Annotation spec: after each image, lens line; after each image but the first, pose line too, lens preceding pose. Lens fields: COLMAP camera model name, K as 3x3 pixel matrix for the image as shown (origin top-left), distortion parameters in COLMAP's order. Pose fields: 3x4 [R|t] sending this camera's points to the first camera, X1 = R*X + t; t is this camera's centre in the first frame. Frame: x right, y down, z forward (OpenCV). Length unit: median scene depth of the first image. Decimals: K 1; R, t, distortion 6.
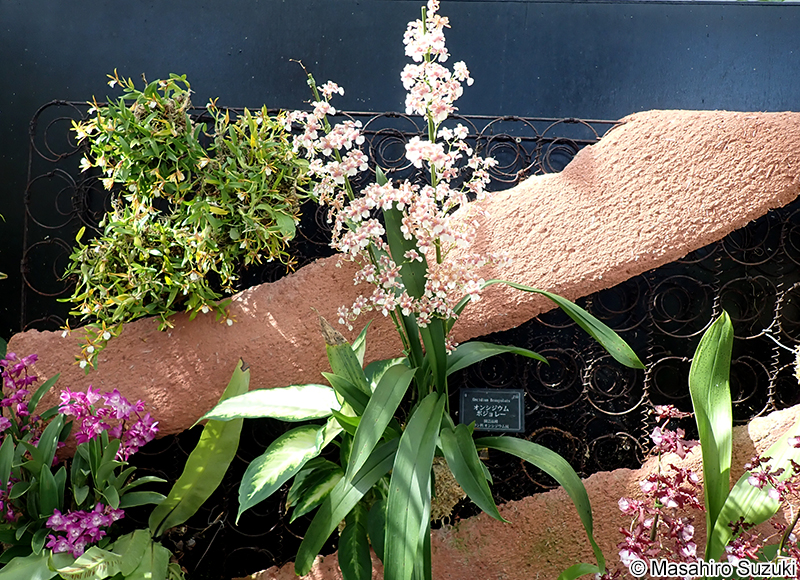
lens RADIAL K [[731.0, 0, 400.2], [0, 731.0, 343.7], [0, 0, 1]] dist [-0.000666, -0.003590]
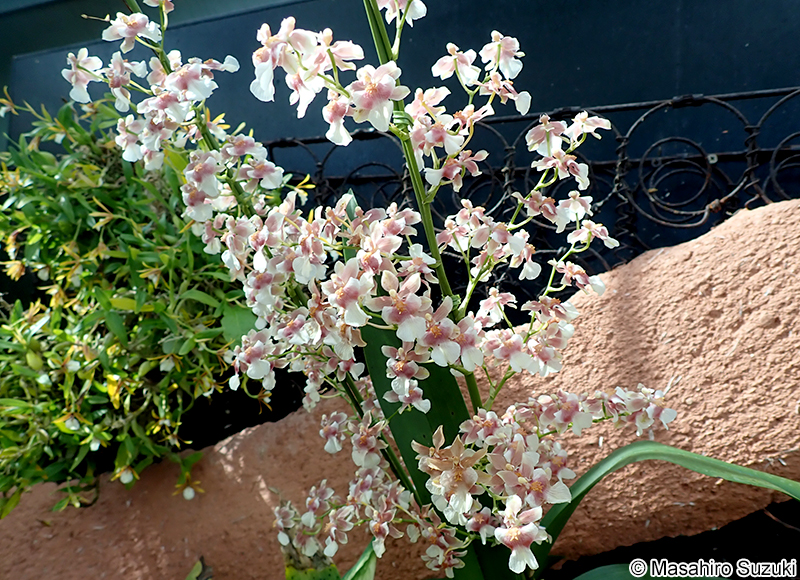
lens RADIAL K [[731.0, 0, 400.2], [0, 731.0, 343.7], [0, 0, 1]] dist [-0.000666, -0.003590]
pose [[0.961383, -0.021845, -0.274345, 0.097227], [-0.014782, 0.991307, -0.130733, -0.078316], [0.274816, 0.129740, 0.952703, 0.499464]]
